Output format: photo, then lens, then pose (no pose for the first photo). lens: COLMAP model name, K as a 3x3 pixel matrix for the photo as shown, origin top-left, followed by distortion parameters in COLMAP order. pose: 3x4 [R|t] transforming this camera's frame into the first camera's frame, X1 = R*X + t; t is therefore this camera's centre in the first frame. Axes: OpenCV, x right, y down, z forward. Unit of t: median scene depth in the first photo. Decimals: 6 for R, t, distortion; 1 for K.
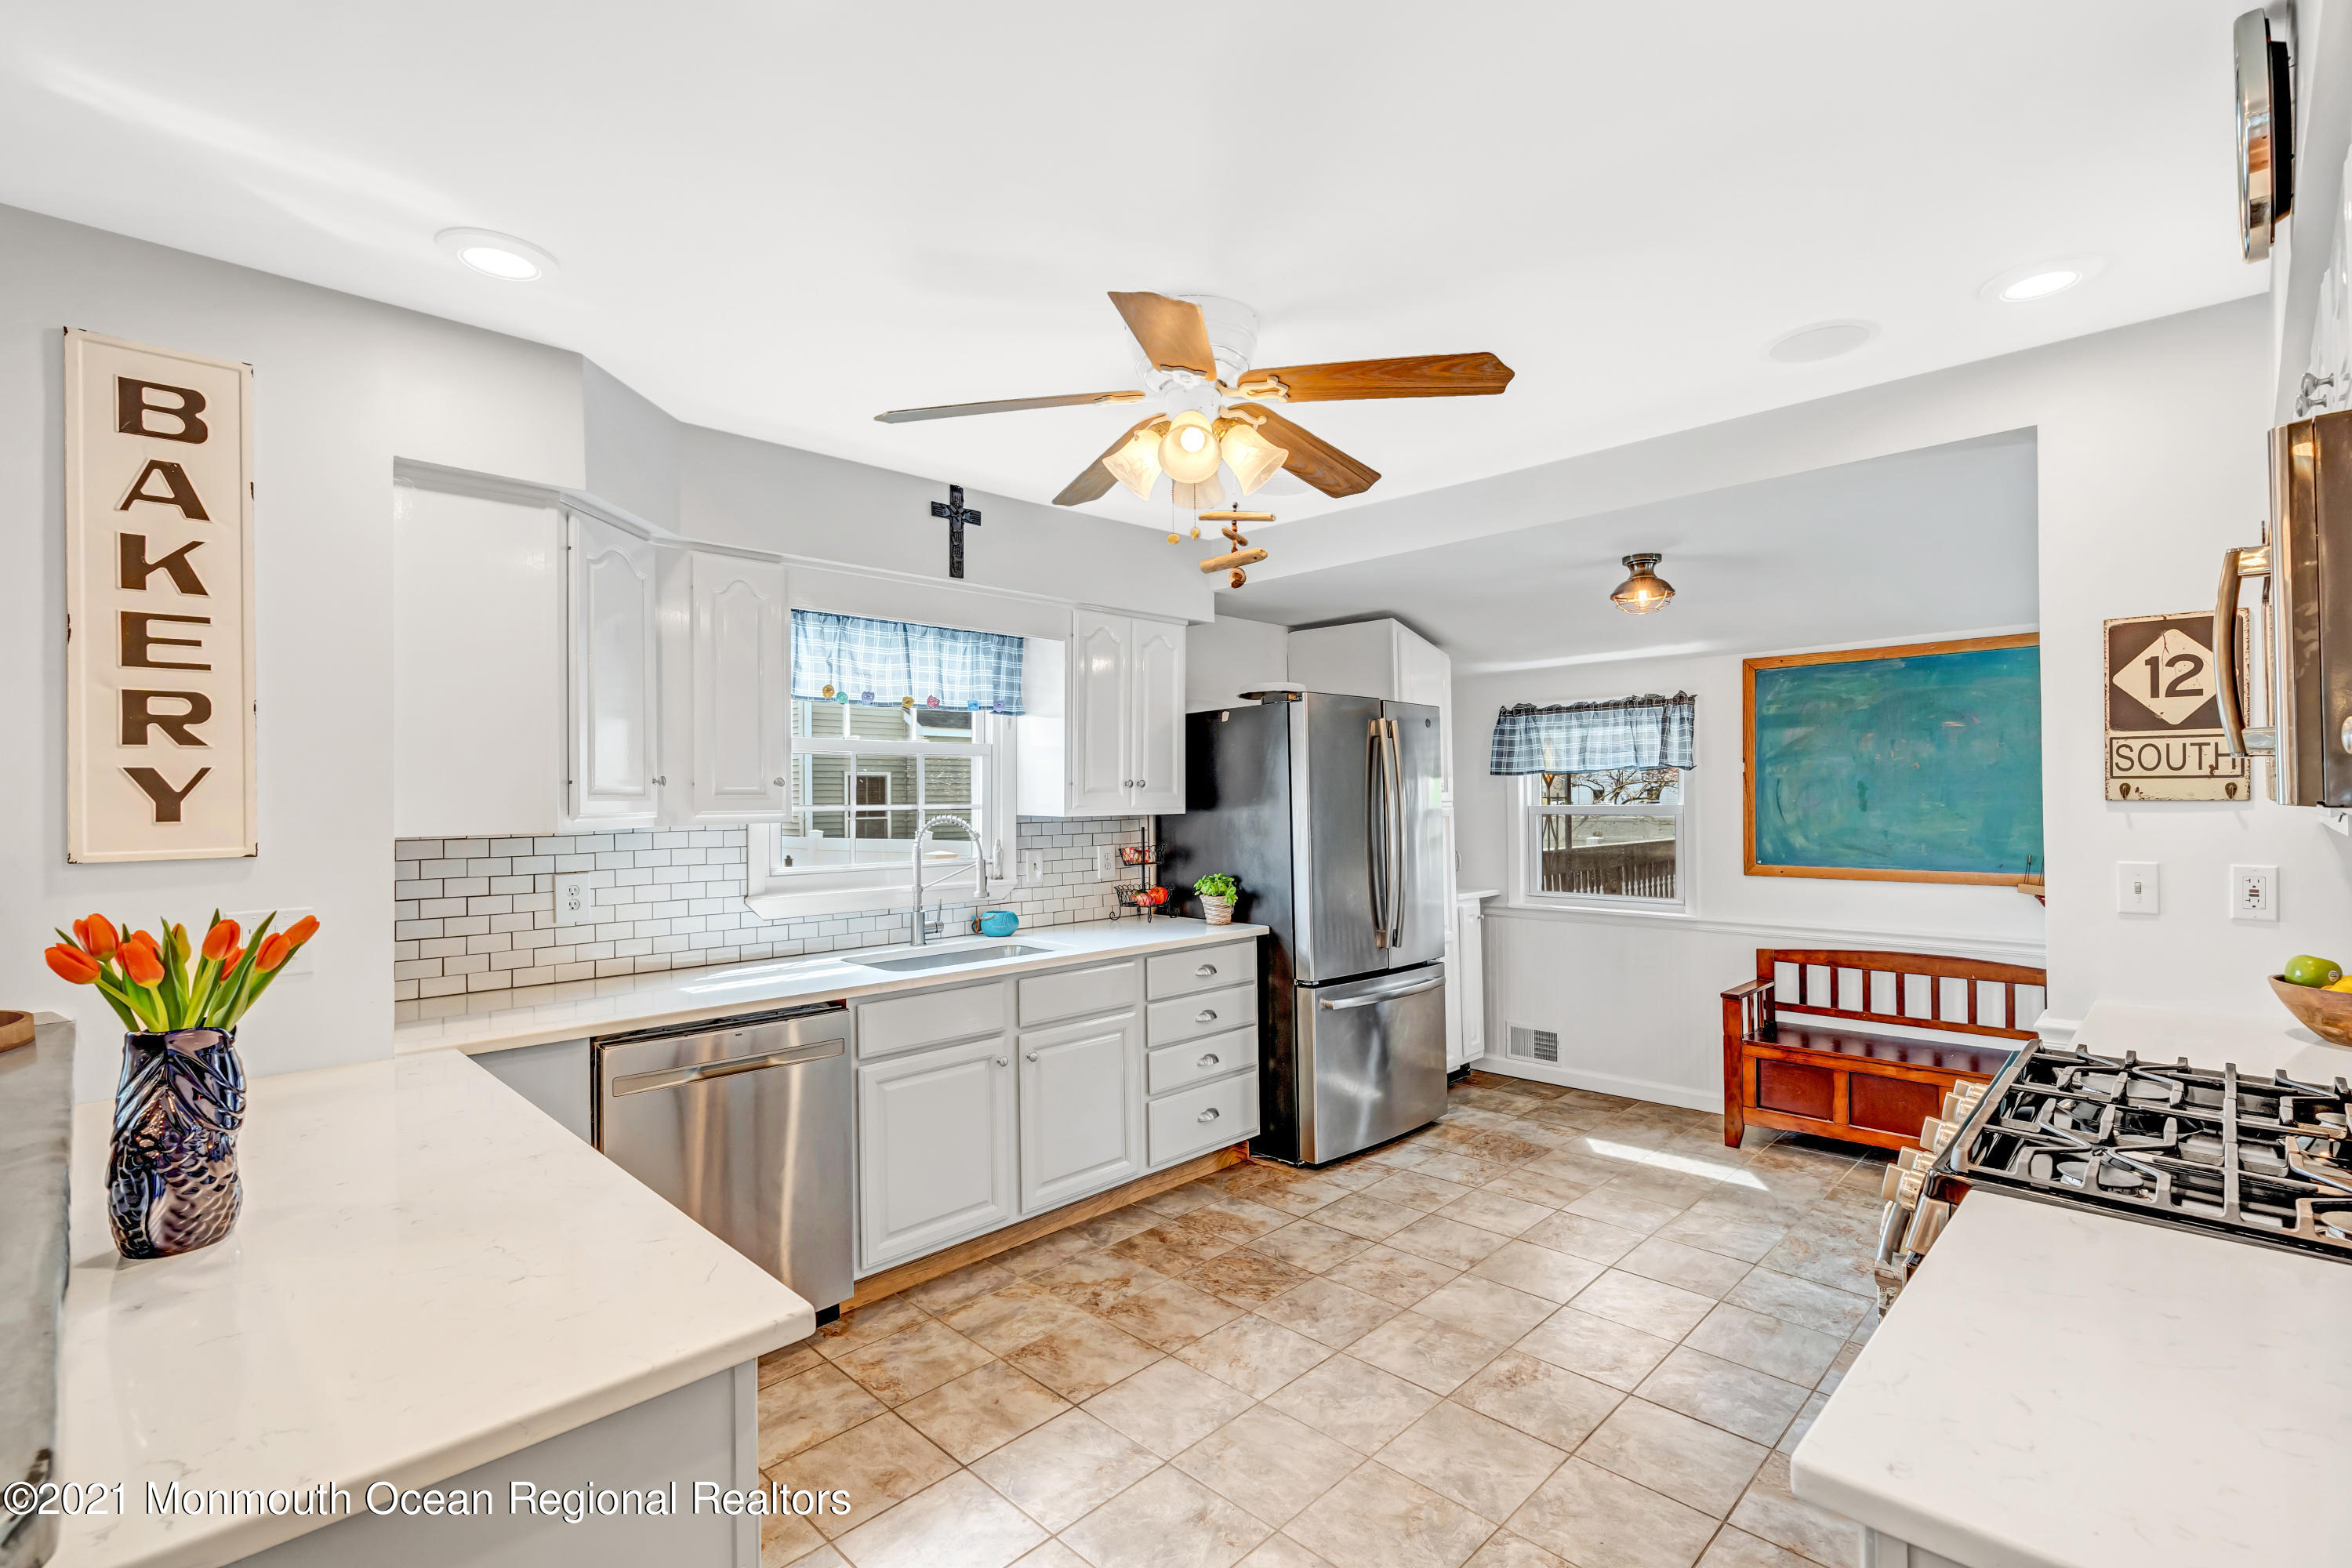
lens RADIAL K [[1064.3, 0, 1188.8], [0, 1064.3, 789.1], [0, 0, 1]] dist [-0.007602, 0.002950]
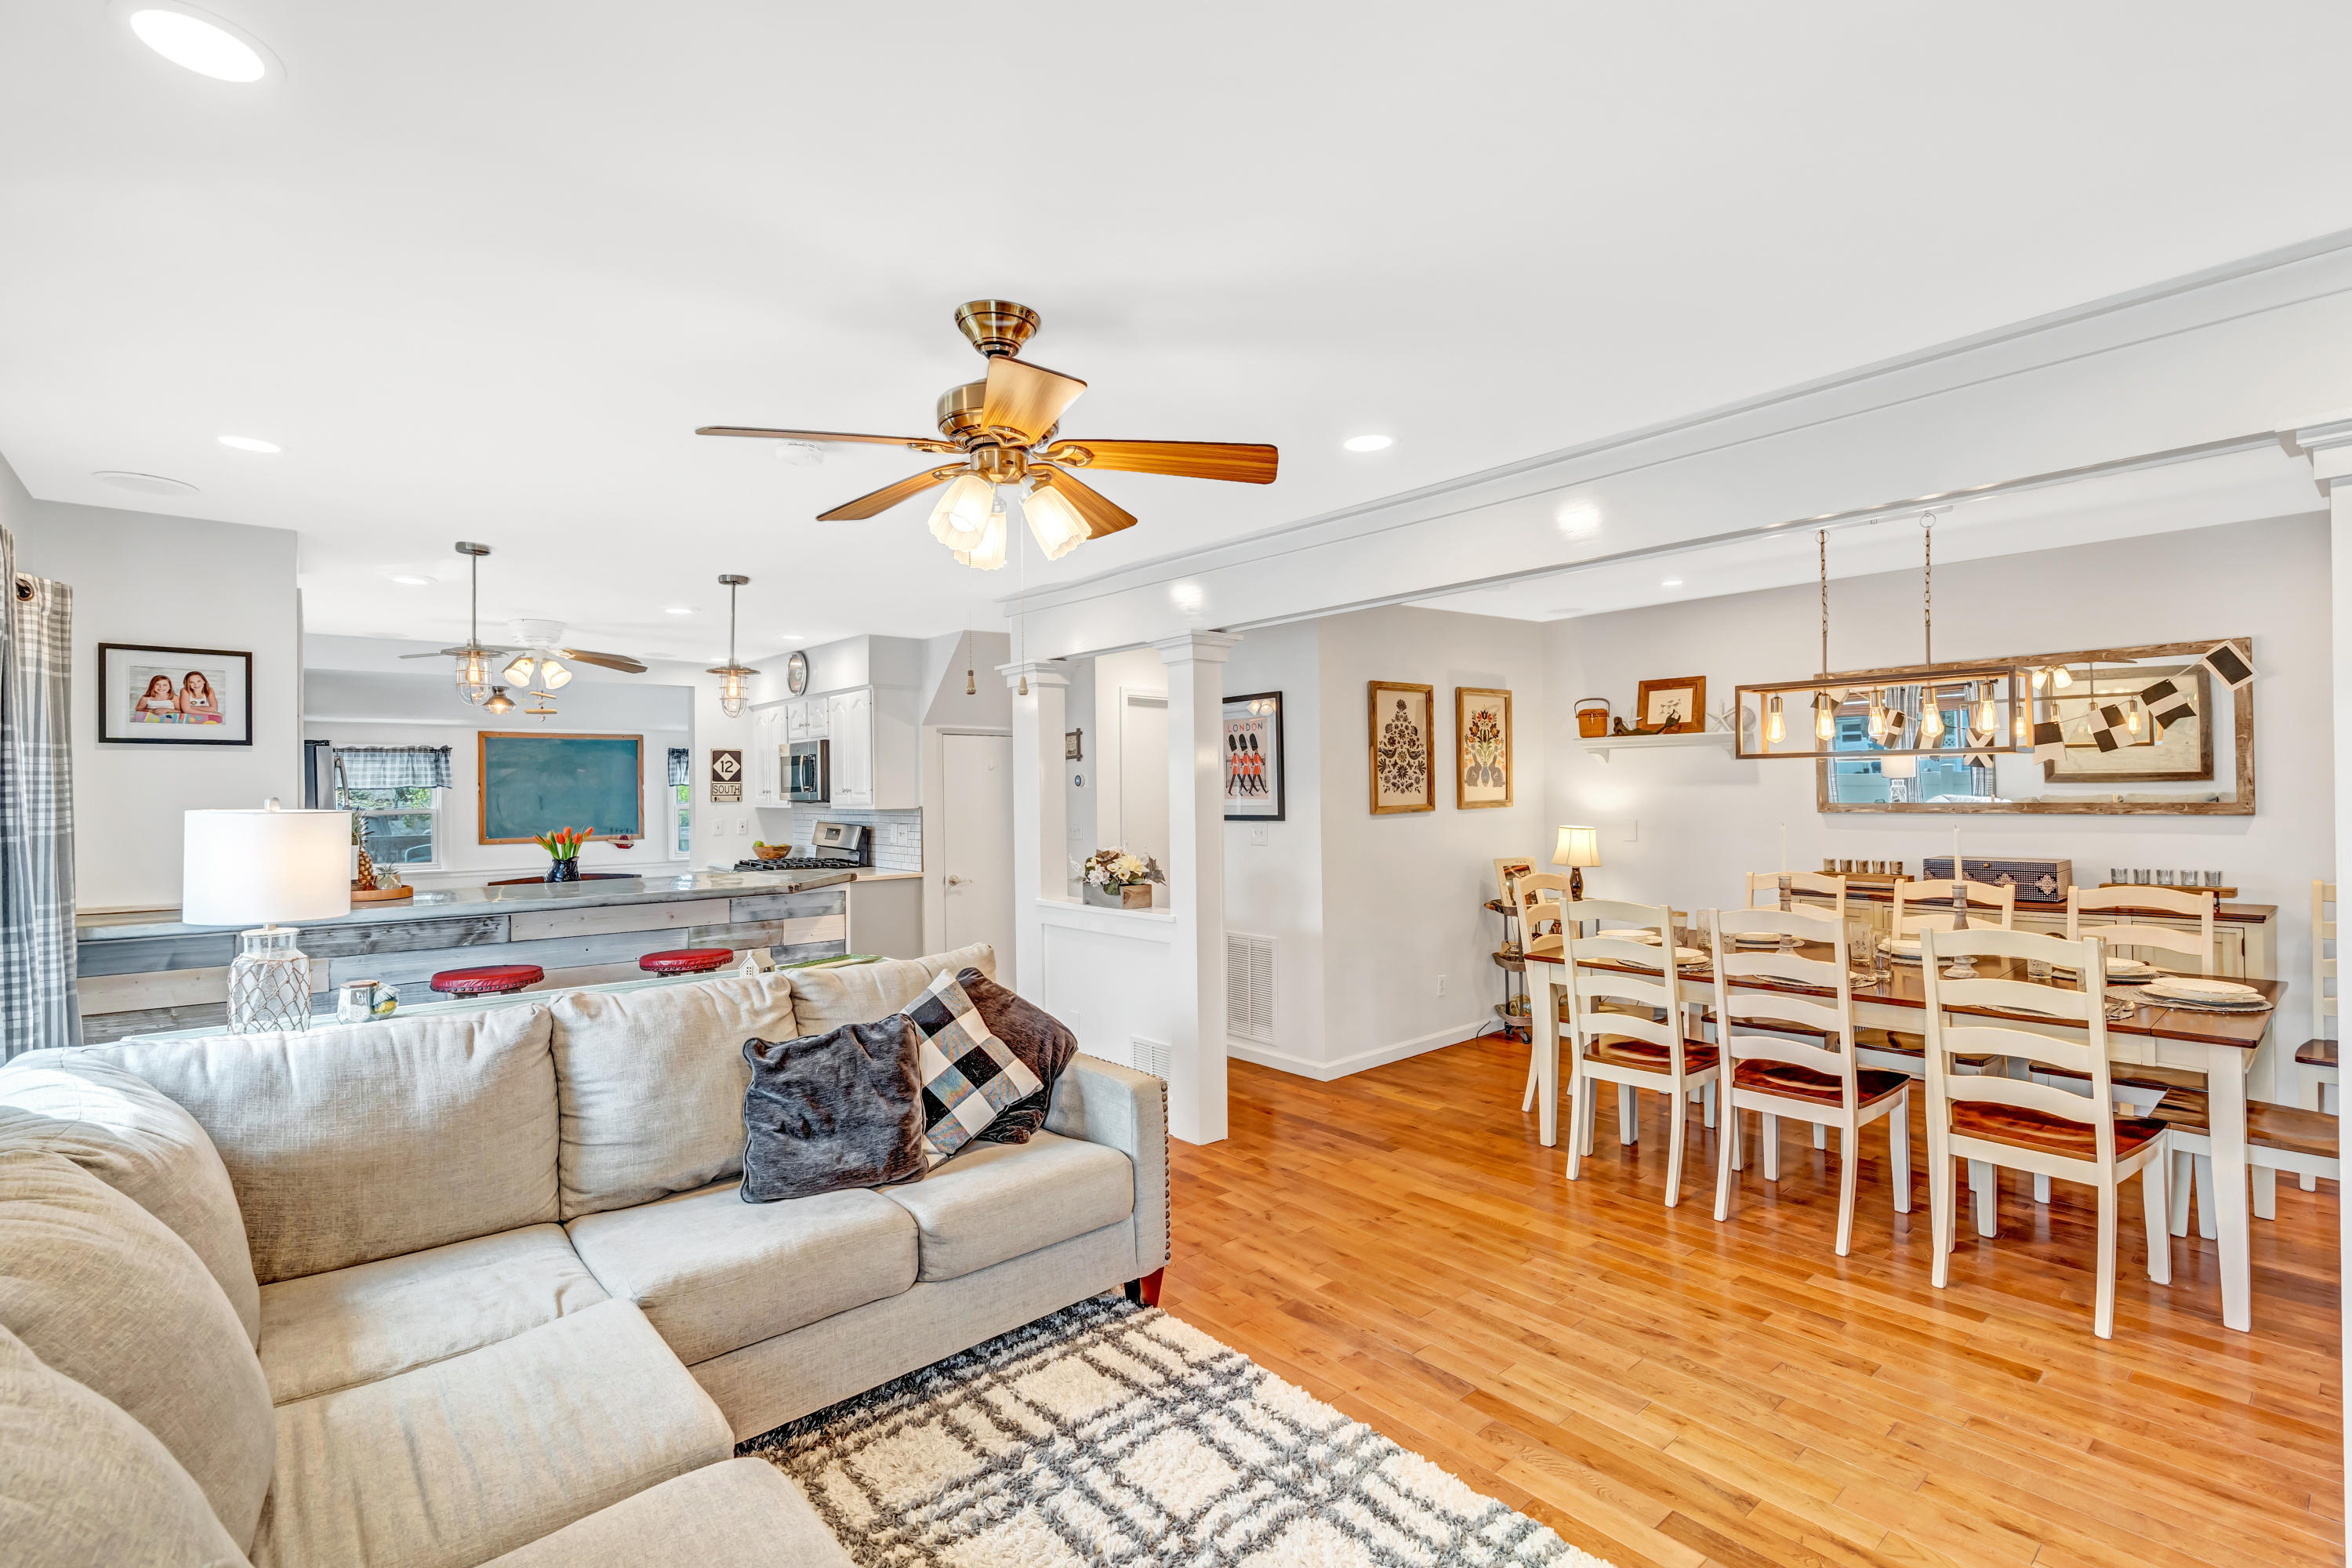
lens RADIAL K [[1064.3, 0, 1191.7], [0, 1064.3, 788.1], [0, 0, 1]] dist [-0.007602, 0.002950]
pose [[0.080645, 0.013373, 0.996653, -1.332933], [0.003418, 0.999900, -0.013693, 0.010461], [-0.996737, 0.004511, 0.080591, -0.448949]]
